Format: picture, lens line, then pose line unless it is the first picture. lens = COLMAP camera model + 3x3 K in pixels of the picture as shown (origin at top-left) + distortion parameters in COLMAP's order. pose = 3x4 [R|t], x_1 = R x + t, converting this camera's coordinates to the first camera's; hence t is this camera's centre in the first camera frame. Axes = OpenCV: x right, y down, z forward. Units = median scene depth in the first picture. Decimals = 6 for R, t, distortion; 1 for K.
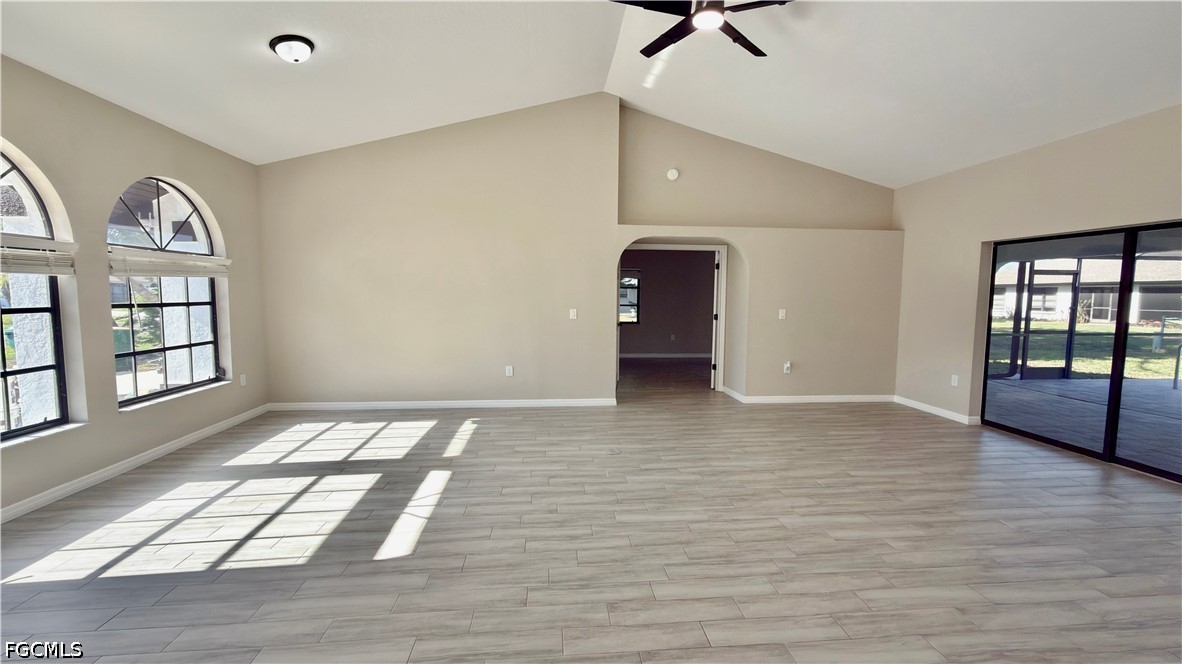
lens RADIAL K [[471.9, 0, 592.2], [0, 471.9, 332.3], [0, 0, 1]] dist [-0.000090, -0.000238]
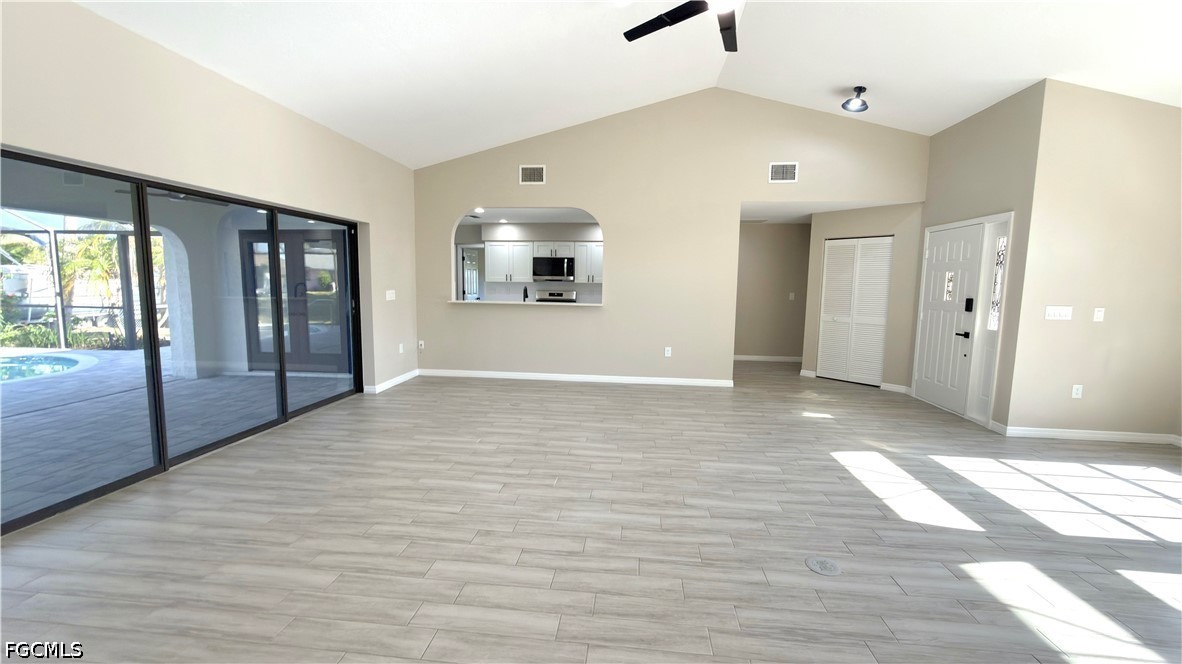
lens RADIAL K [[471.9, 0, 592.2], [0, 471.9, 332.3], [0, 0, 1]] dist [-0.000090, -0.000238]
pose [[-0.980215, -0.043015, 0.193205, 0.220022], [-0.005909, 0.982025, 0.188659, -0.120371], [-0.197847, 0.183785, -0.962850, 1.595089]]
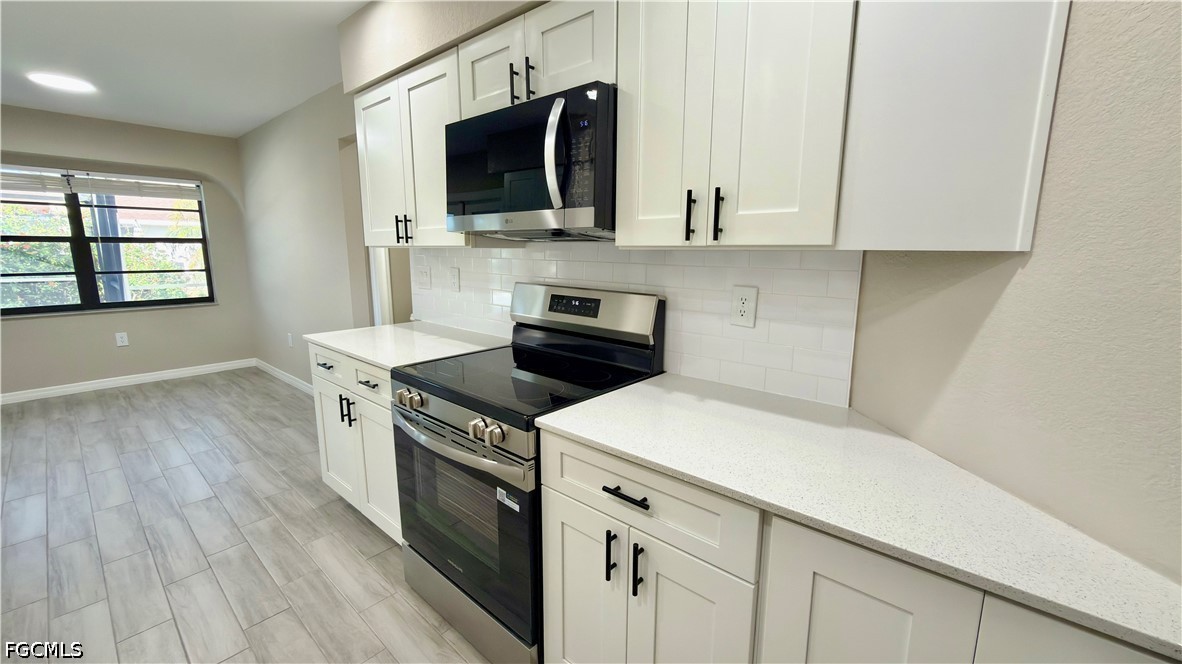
lens RADIAL K [[468.9, 0, 589.5], [0, 468.9, 331.5], [0, 0, 1]] dist [0.000702, -0.000209]
pose [[-0.686272, -0.140724, 0.713602, 0.471522], [0.047223, 0.970415, 0.236782, 0.037543], [-0.725810, 0.196195, -0.659323, -0.199627]]
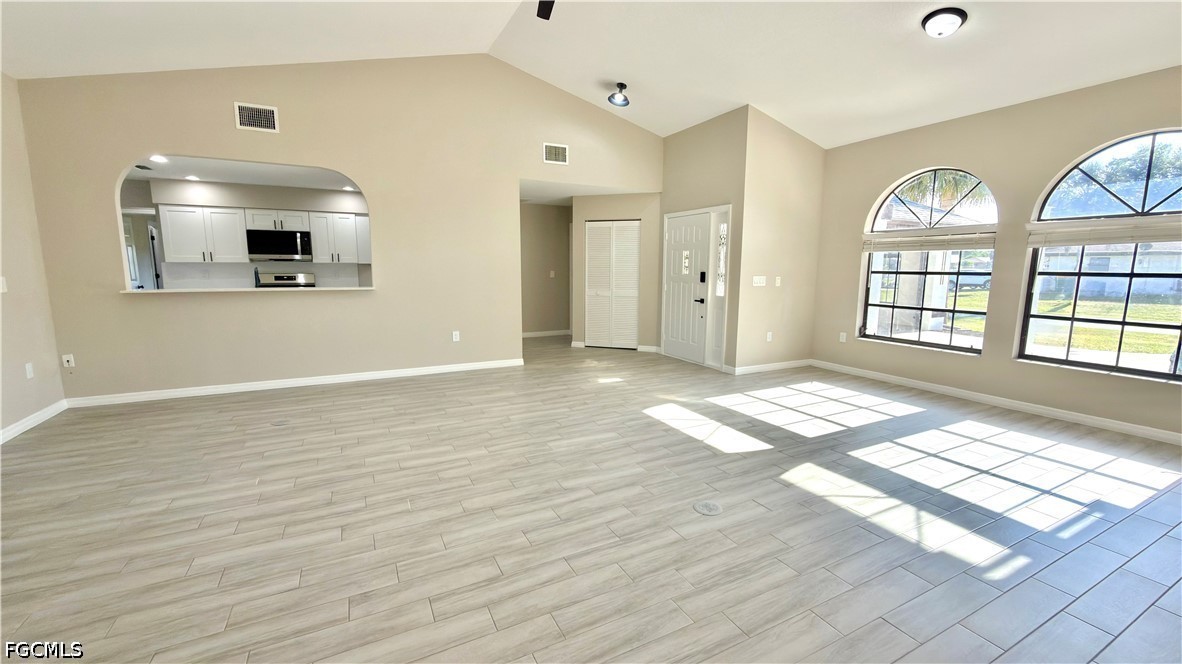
lens RADIAL K [[471.9, 0, 592.2], [0, 471.9, 332.3], [0, 0, 1]] dist [-0.000090, -0.000238]
pose [[-0.926604, 0.040432, -0.373858, 0.424337], [-0.043618, 0.975936, 0.213652, -0.103517], [0.373499, 0.214278, -0.902543, 1.515325]]
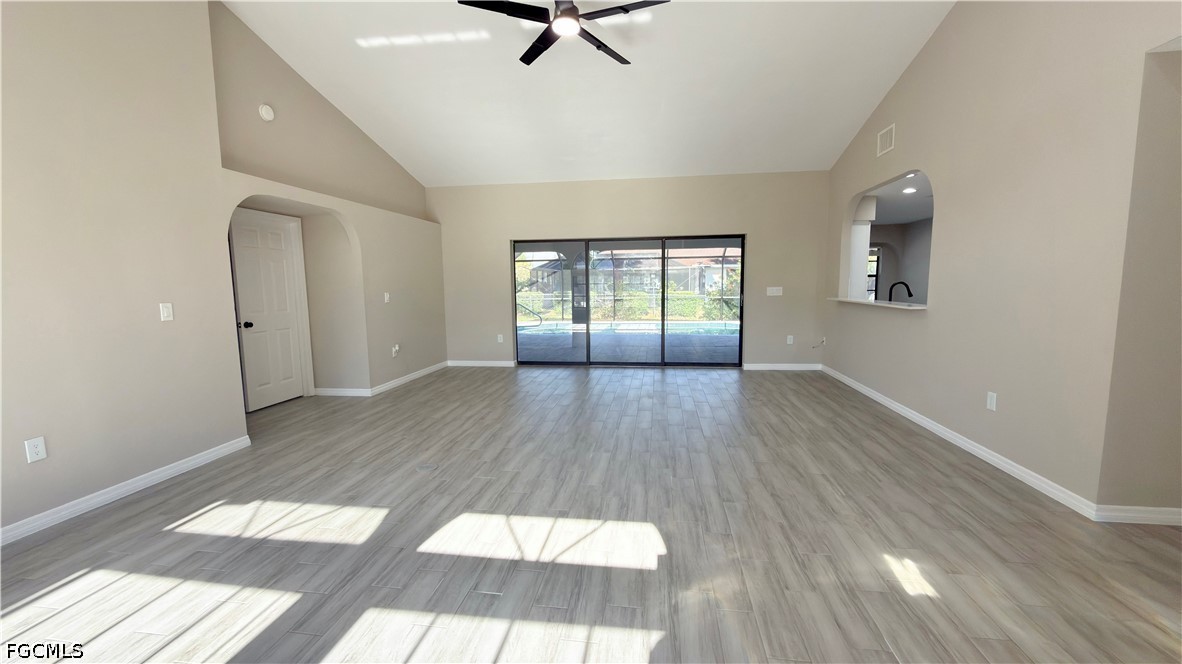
lens RADIAL K [[477.6, 0, 589.5], [0, 477.6, 330.6], [0, 0, 1]] dist [-0.000406, -0.000045]
pose [[0.234761, -0.109704, 0.965843, -0.689859], [0.093481, 0.991554, 0.089902, -0.030120], [-0.967548, 0.069182, 0.243033, 0.533824]]
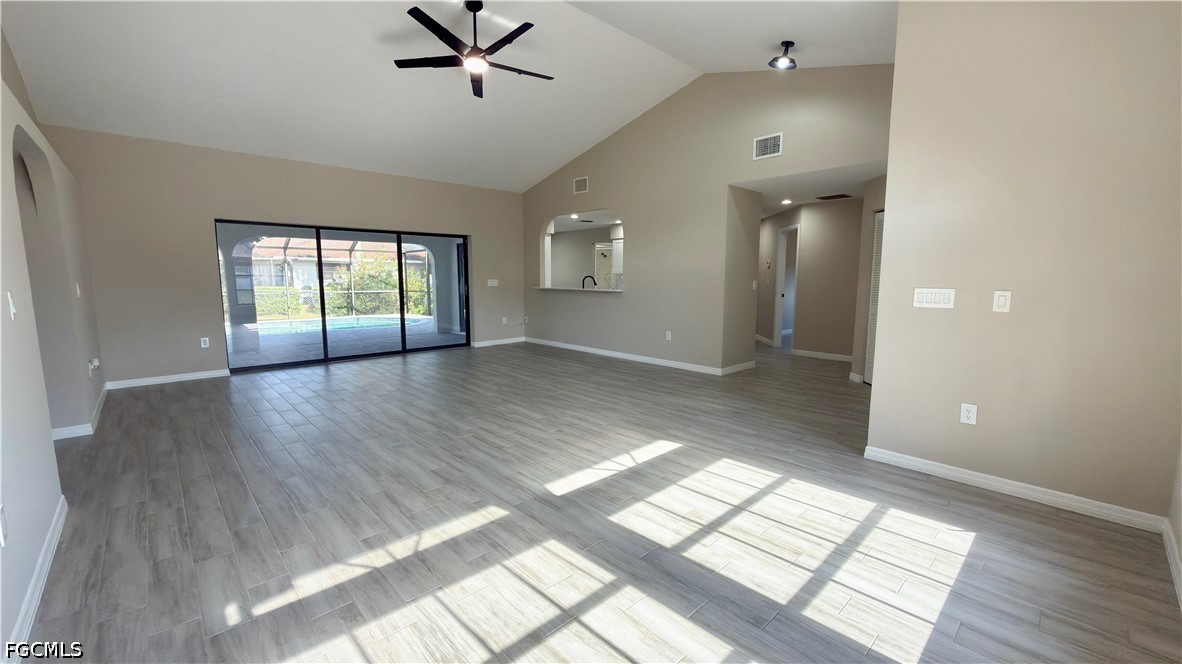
lens RADIAL K [[475.4, 0, 591.0], [0, 475.4, 332.0], [0, 0, 1]] dist [0.020771, -0.000127]
pose [[-0.609649, -0.101741, 0.786115, -0.863811], [0.060445, 0.982874, 0.174082, -0.082900], [-0.790364, 0.153645, -0.593058, 1.256400]]
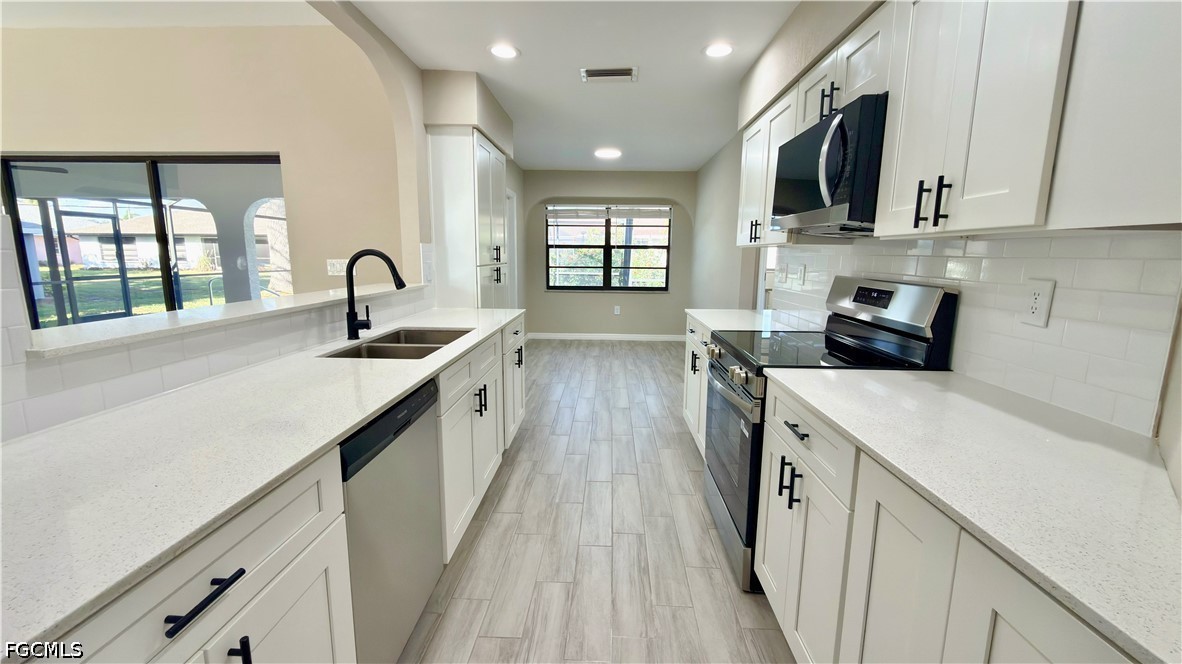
lens RADIAL K [[468.9, 0, 589.5], [0, 468.9, 331.5], [0, 0, 1]] dist [0.000702, -0.000209]
pose [[0.137847, -0.169806, 0.975789, 0.298192], [0.073150, 0.984249, 0.160945, 0.056578], [-0.987749, 0.049193, 0.148097, -0.277131]]
